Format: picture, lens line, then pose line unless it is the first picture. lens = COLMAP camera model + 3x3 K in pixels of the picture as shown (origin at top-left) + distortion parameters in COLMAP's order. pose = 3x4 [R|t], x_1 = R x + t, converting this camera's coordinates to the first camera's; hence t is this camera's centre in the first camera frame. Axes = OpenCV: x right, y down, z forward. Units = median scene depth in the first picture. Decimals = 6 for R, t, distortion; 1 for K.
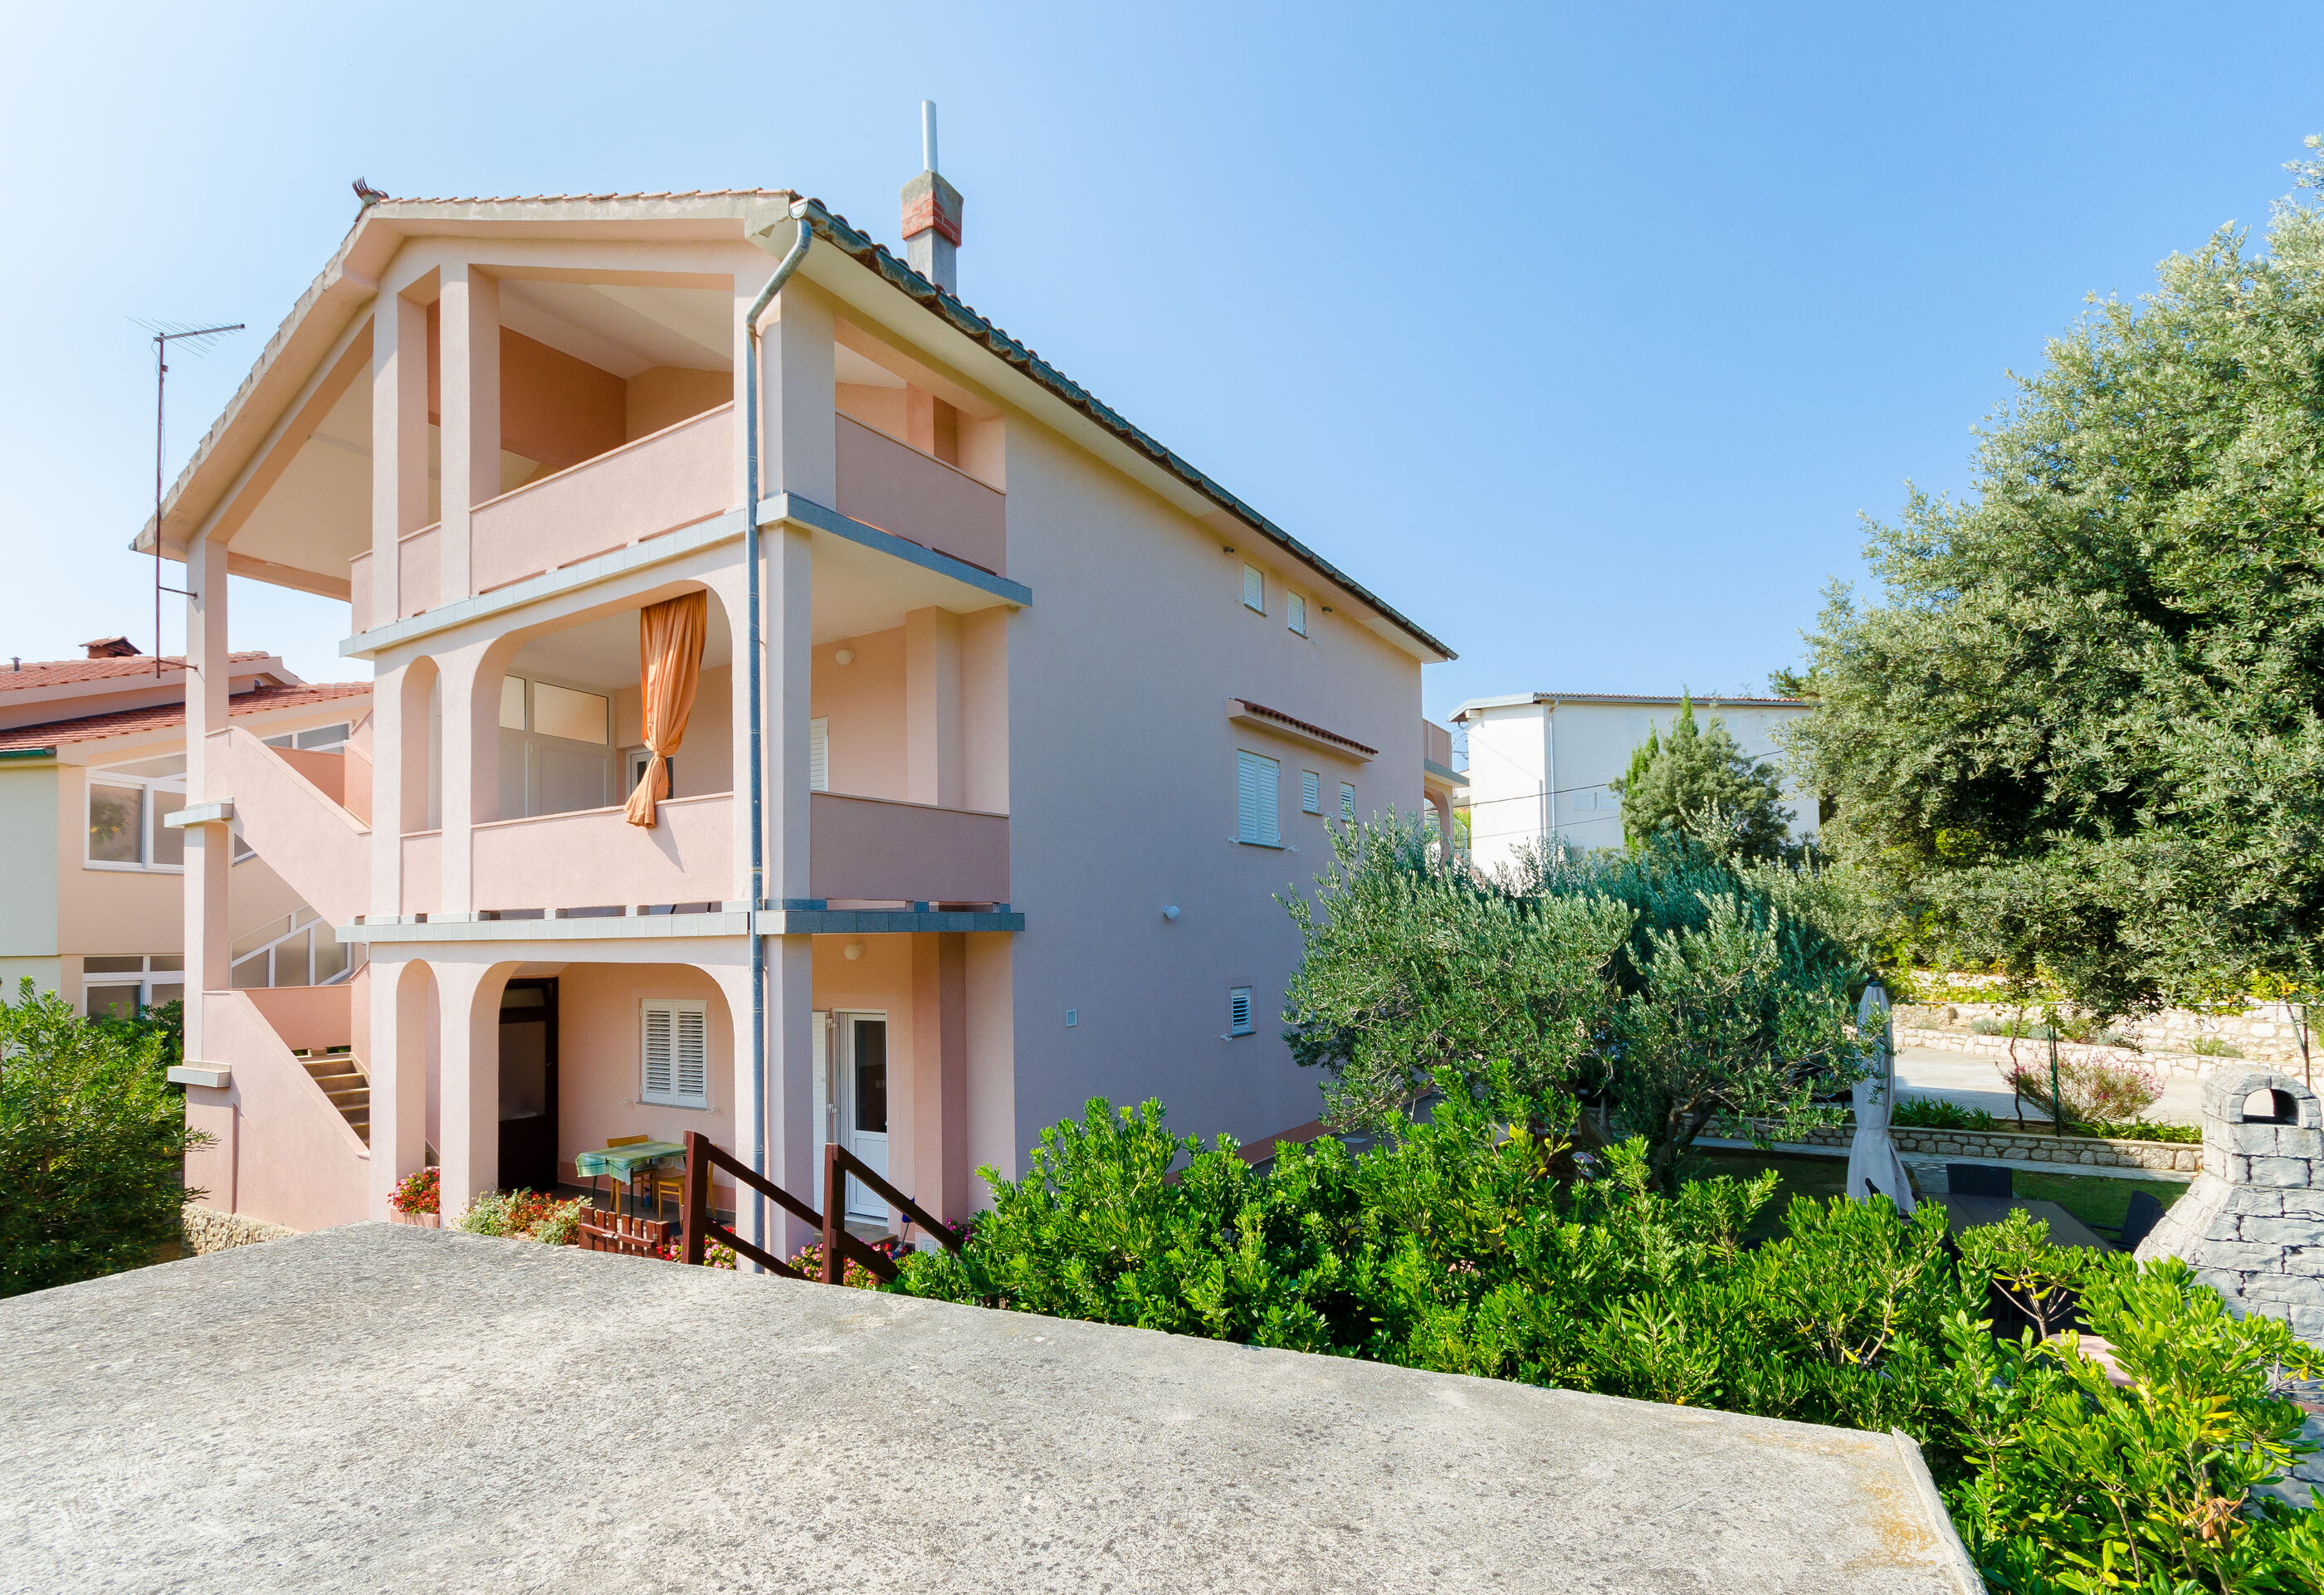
lens RADIAL K [[1109.9, 0, 1162.0], [0, 1109.9, 797.5], [0, 0, 1]] dist [0.001489, 0.000186]
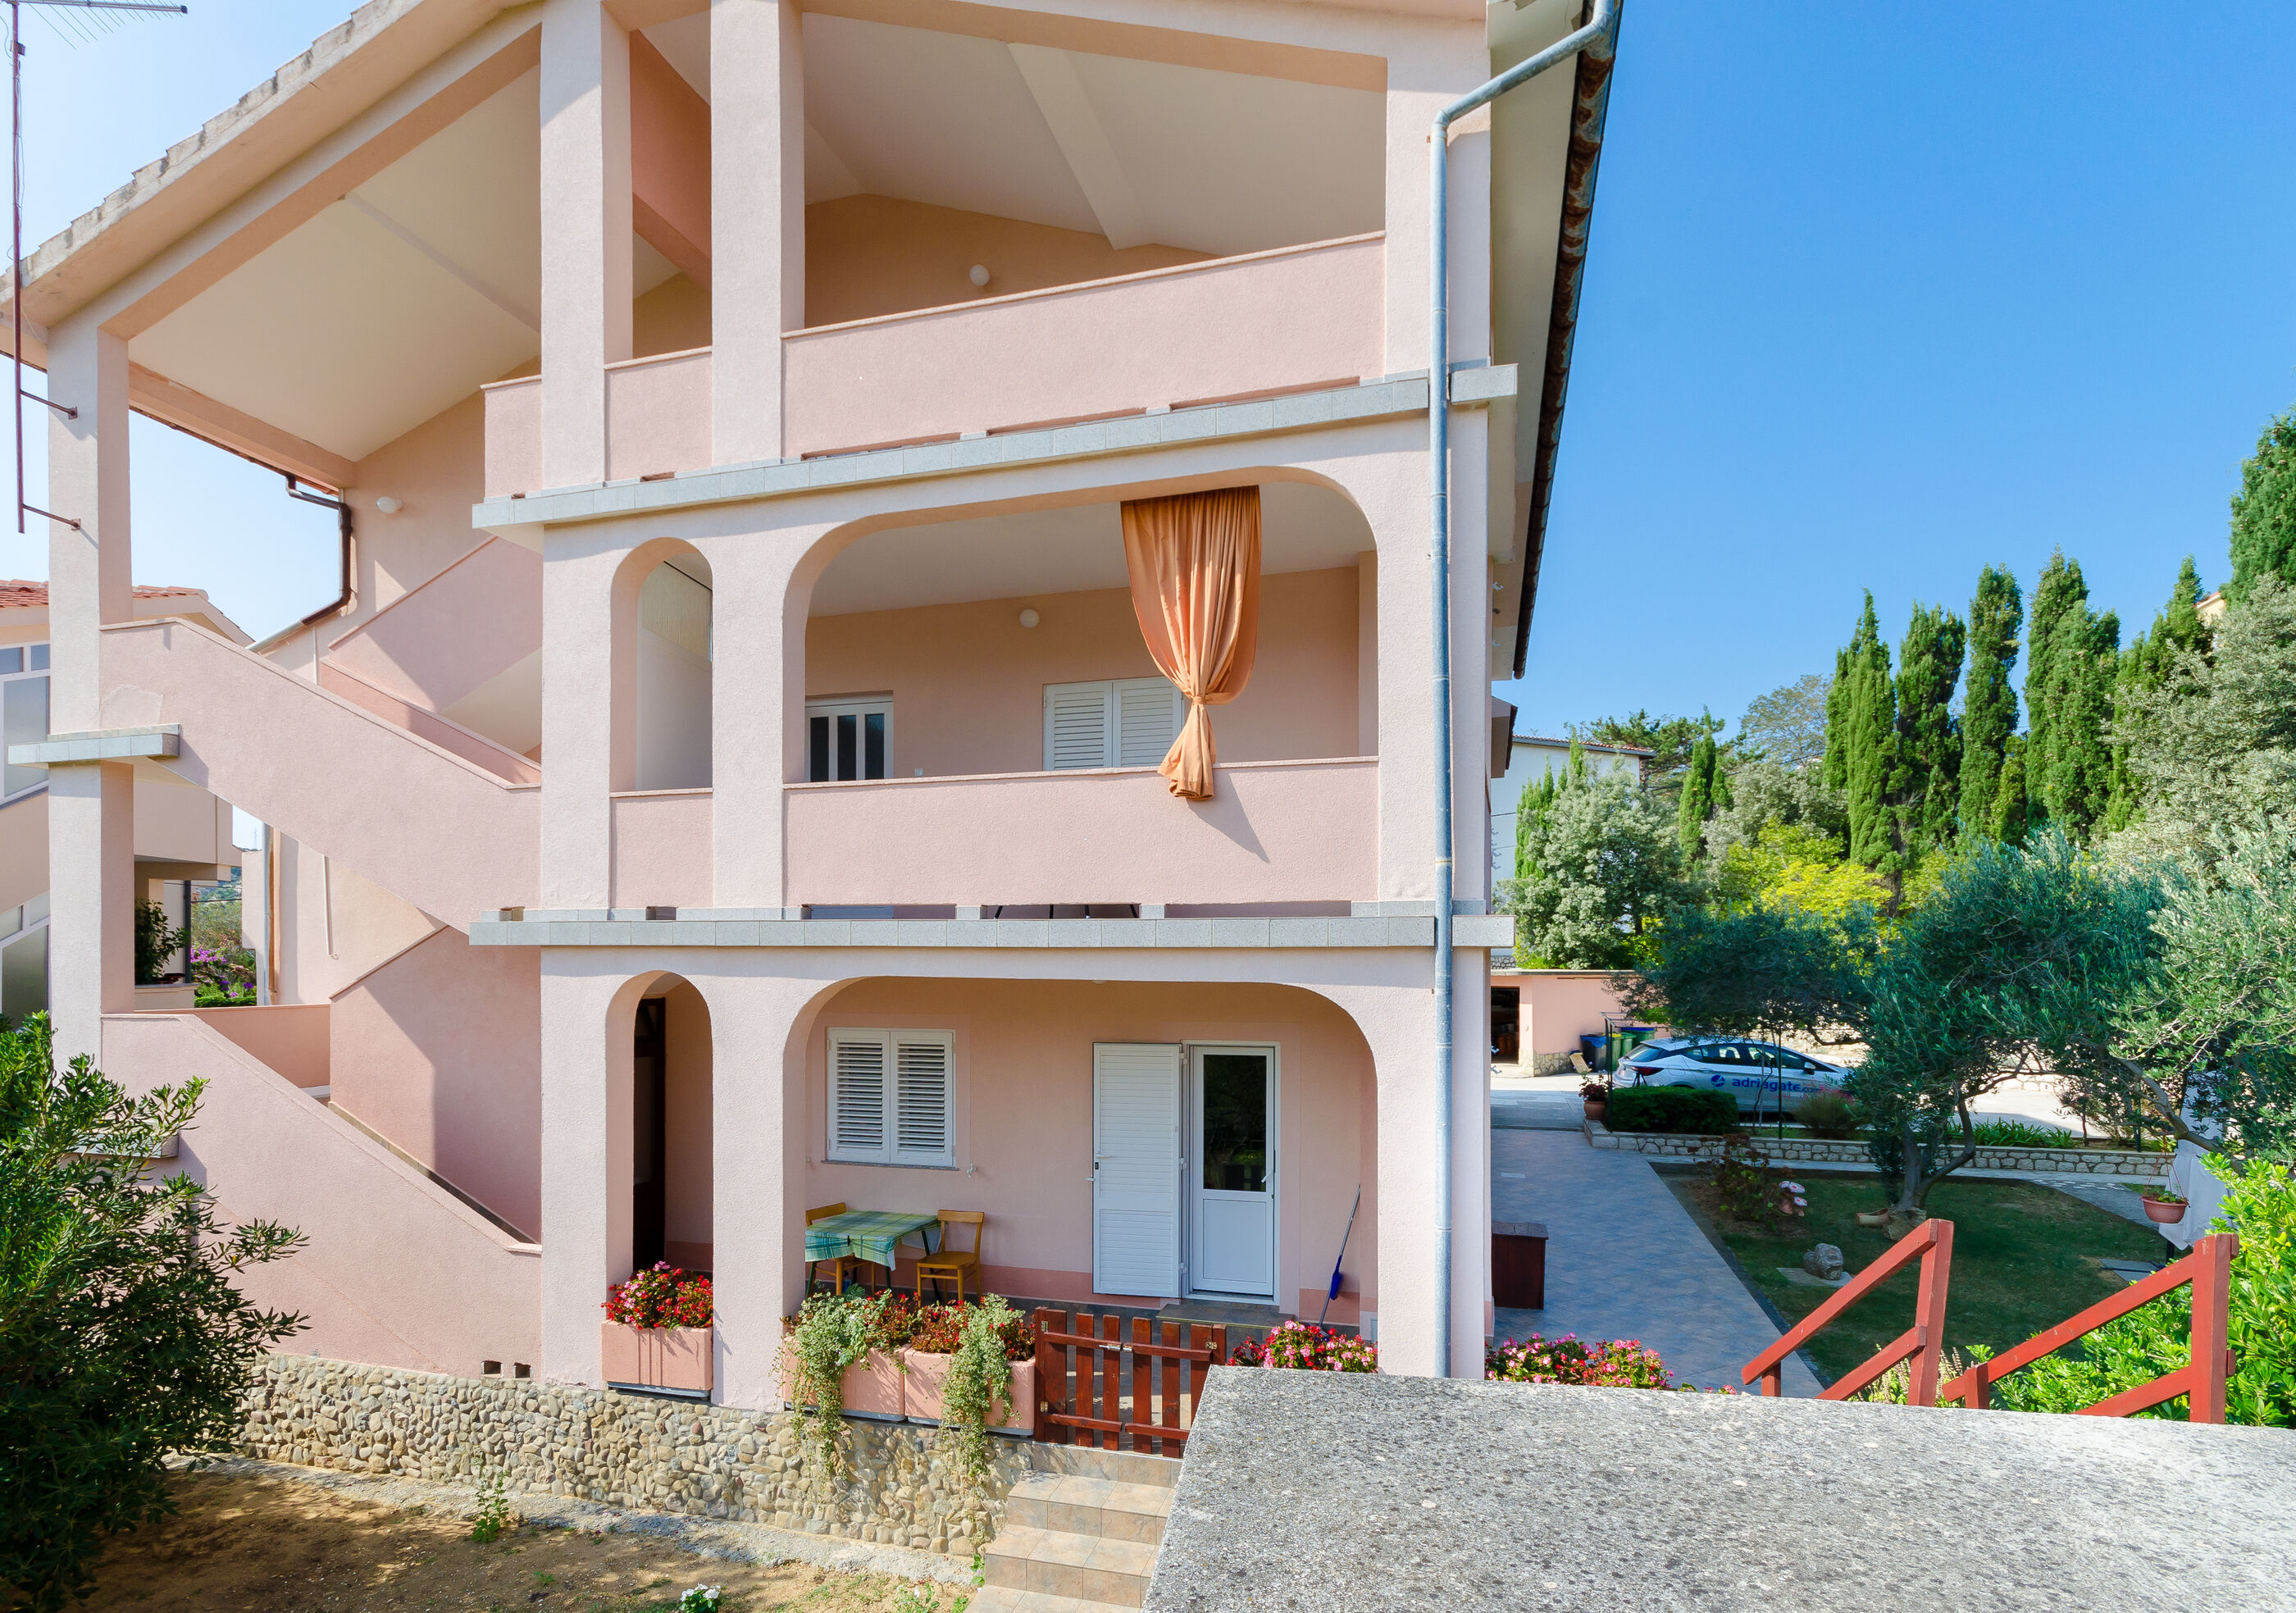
lens RADIAL K [[1152.8, 0, 1148.0], [0, 1152.8, 870.3], [0, 0, 1]] dist [-0.002436, -0.000442]
pose [[0.962229, 0.037870, 0.269596, -0.558741], [-0.050133, 0.997991, 0.038745, 0.036812], [-0.267587, -0.050797, 0.962194, 0.213640]]
